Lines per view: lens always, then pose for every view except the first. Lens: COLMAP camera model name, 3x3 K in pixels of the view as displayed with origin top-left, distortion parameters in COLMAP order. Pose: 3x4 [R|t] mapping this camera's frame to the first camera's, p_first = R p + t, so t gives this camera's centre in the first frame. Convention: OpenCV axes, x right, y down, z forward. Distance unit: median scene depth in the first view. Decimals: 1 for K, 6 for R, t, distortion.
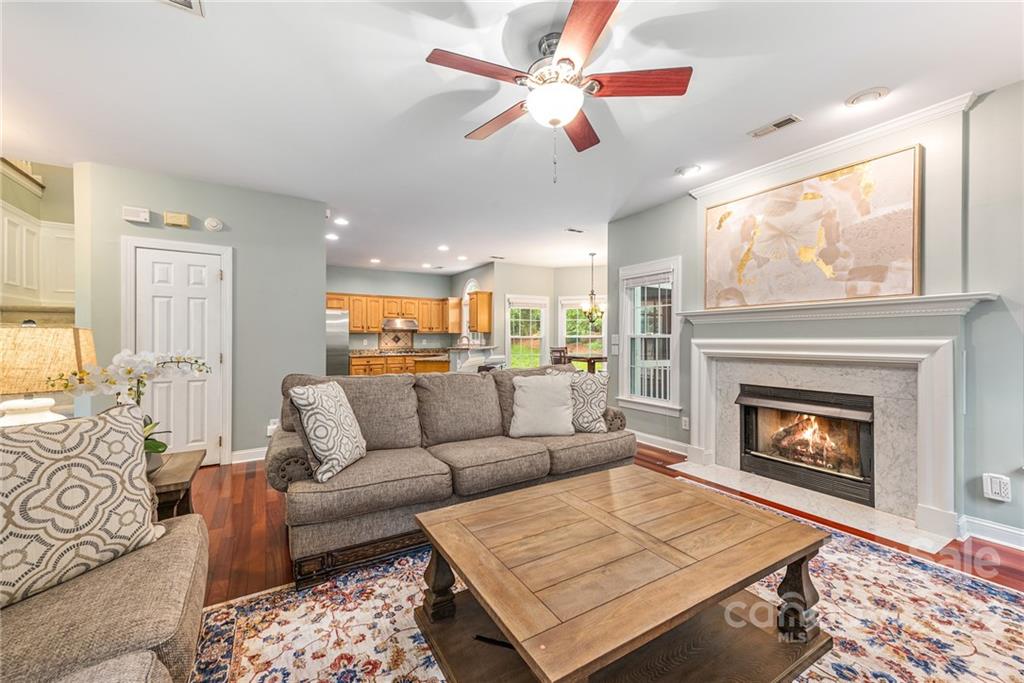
lens RADIAL K [[407.7, 0, 520.7], [0, 407.7, 339.9], [0, 0, 1]] dist [0.018195, -0.000156]
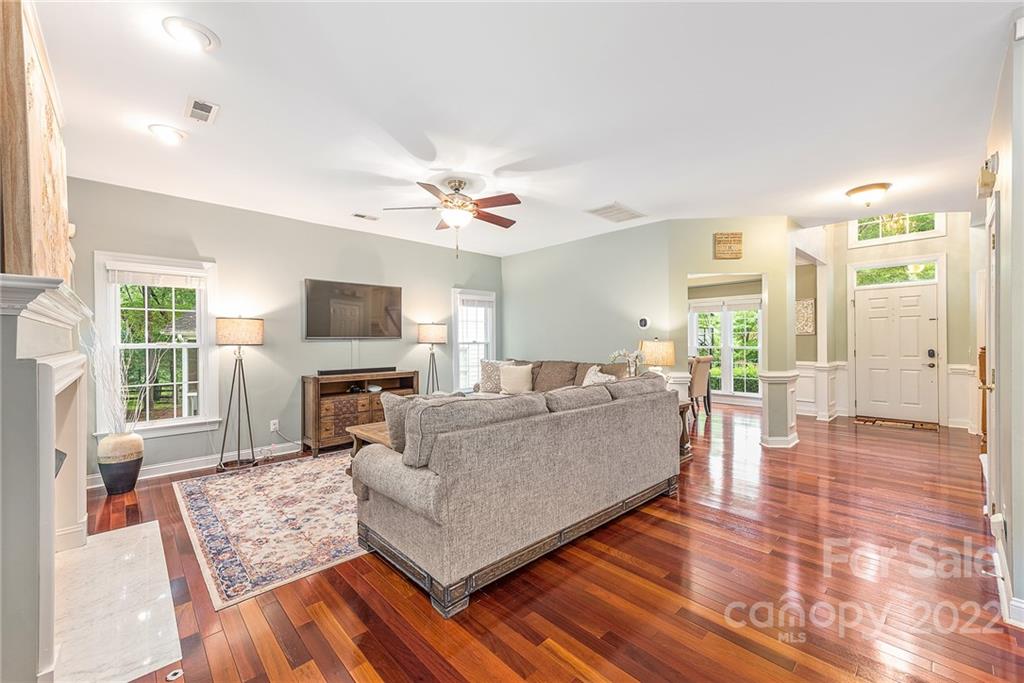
lens RADIAL K [[407.7, 0, 520.7], [0, 407.7, 339.9], [0, 0, 1]] dist [0.018195, -0.000156]
pose [[-0.977363, 0.007292, -0.211443, 0.080017], [0.007956, 0.999966, -0.002291, -0.011487], [0.211419, -0.003921, -0.977388, 1.148811]]
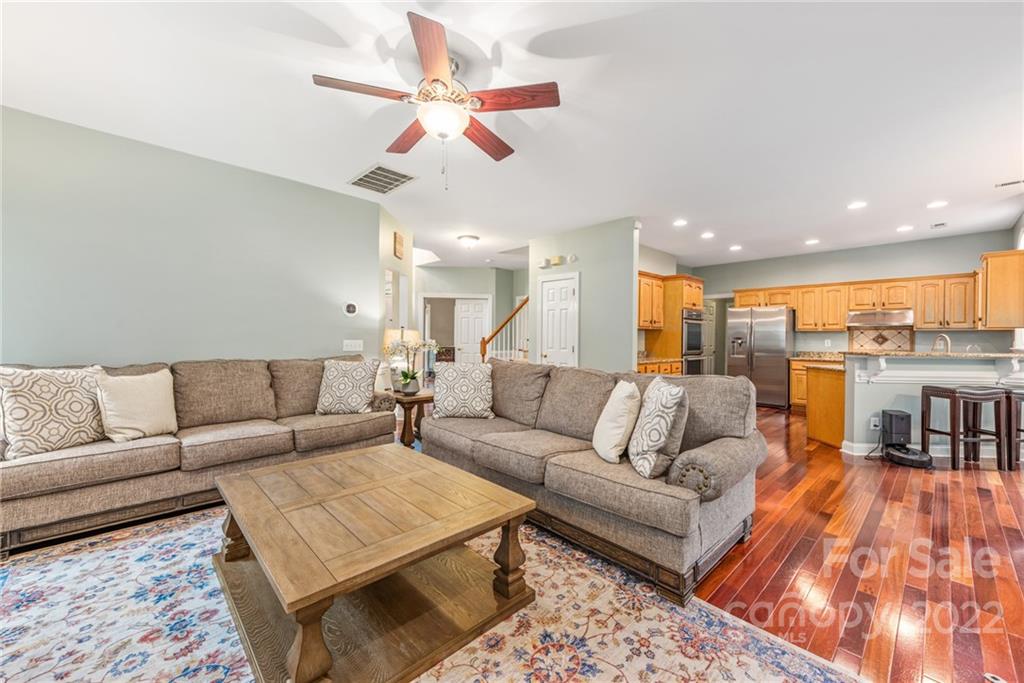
lens RADIAL K [[404.1, 0, 512.8], [0, 404.1, 336.3], [0, 0, 1]] dist [0.019948, 0.000062]
pose [[0.200207, 0.003540, -0.979747, 0.488561], [-0.012721, 0.999919, 0.001013, 0.000109], [0.979671, 0.012261, 0.200235, 0.395178]]
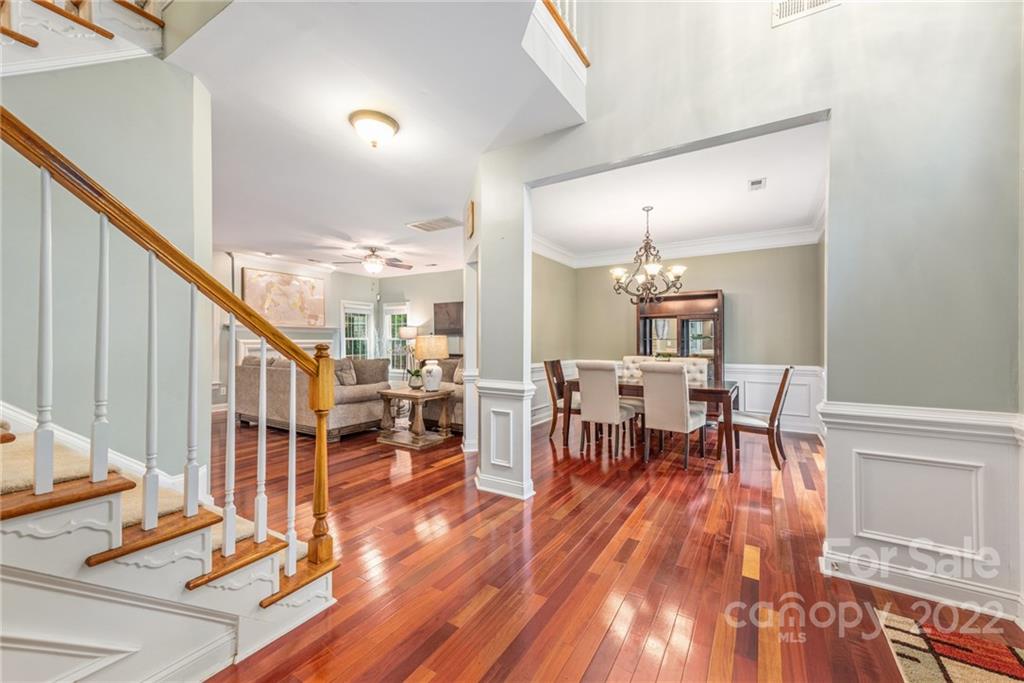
lens RADIAL K [[407.7, 0, 520.7], [0, 407.7, 339.9], [0, 0, 1]] dist [0.018195, -0.000156]
pose [[-0.460692, 0.006544, 0.887536, -1.351439], [0.000638, 0.999975, -0.007042, 0.009789], [-0.887560, -0.002678, -0.460685, 0.596188]]
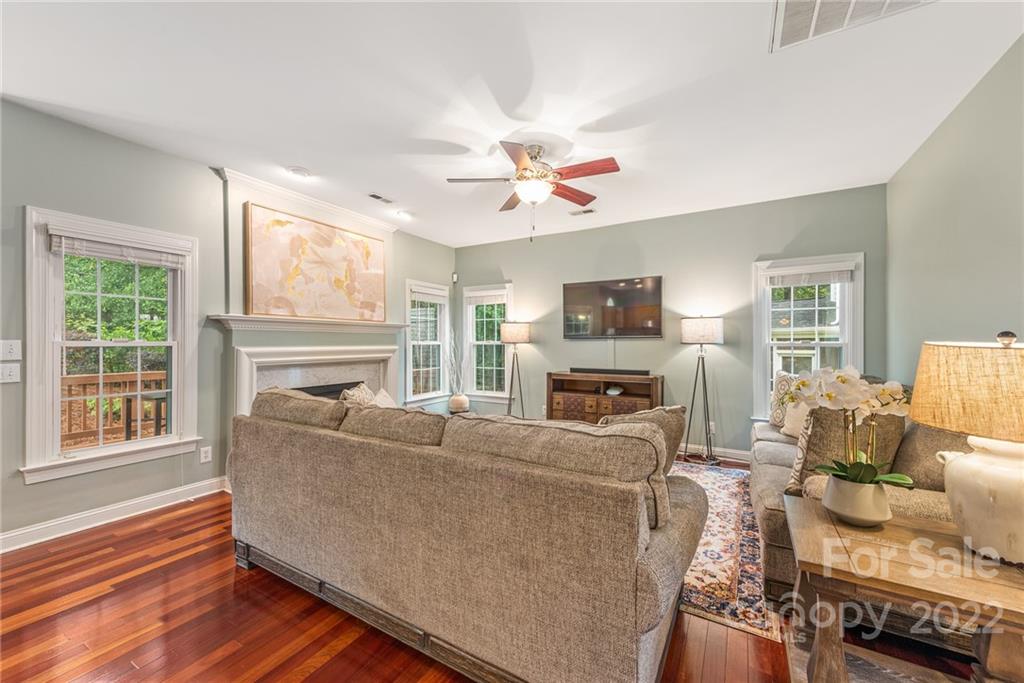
lens RADIAL K [[399.0, 0, 514.4], [0, 399.0, 342.5], [0, 0, 1]] dist [0.019249, -0.000023]
pose [[-0.468528, -0.000219, 0.883449, -0.477873], [0.000937, 0.999999, 0.000744, -0.009817], [-0.883448, 0.001176, -0.468527, 0.711408]]
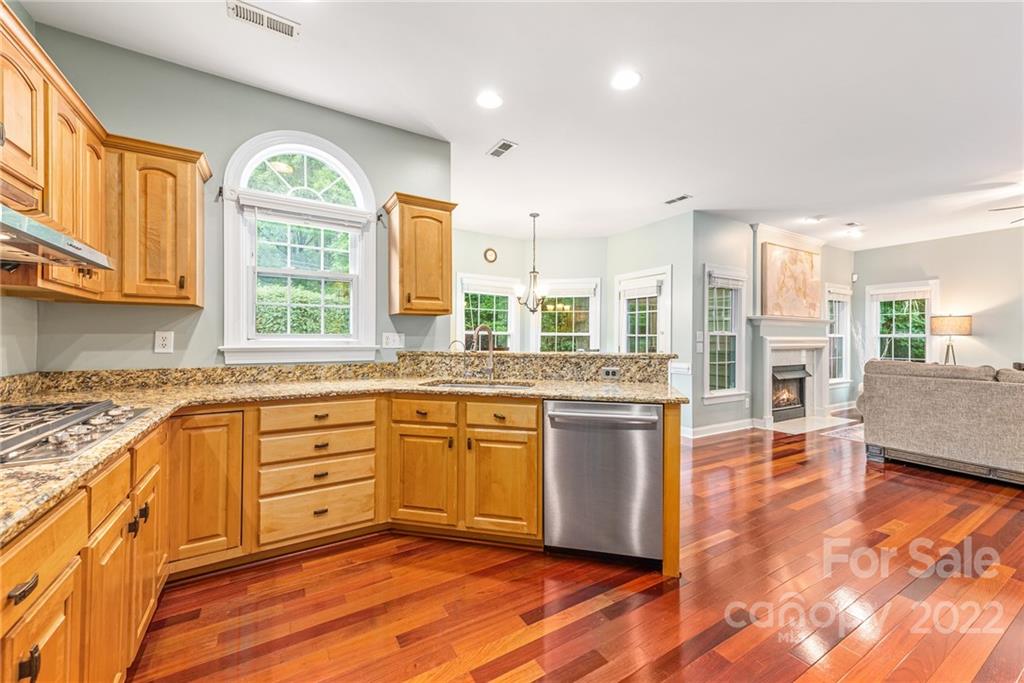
lens RADIAL K [[404.1, 0, 512.8], [0, 404.1, 336.3], [0, 0, 1]] dist [0.019948, 0.000062]
pose [[0.010457, 0.006267, 0.999926, -0.734487], [-0.001588, 0.999979, -0.006250, 0.005391], [-0.999944, -0.001522, 0.010467, 1.453030]]
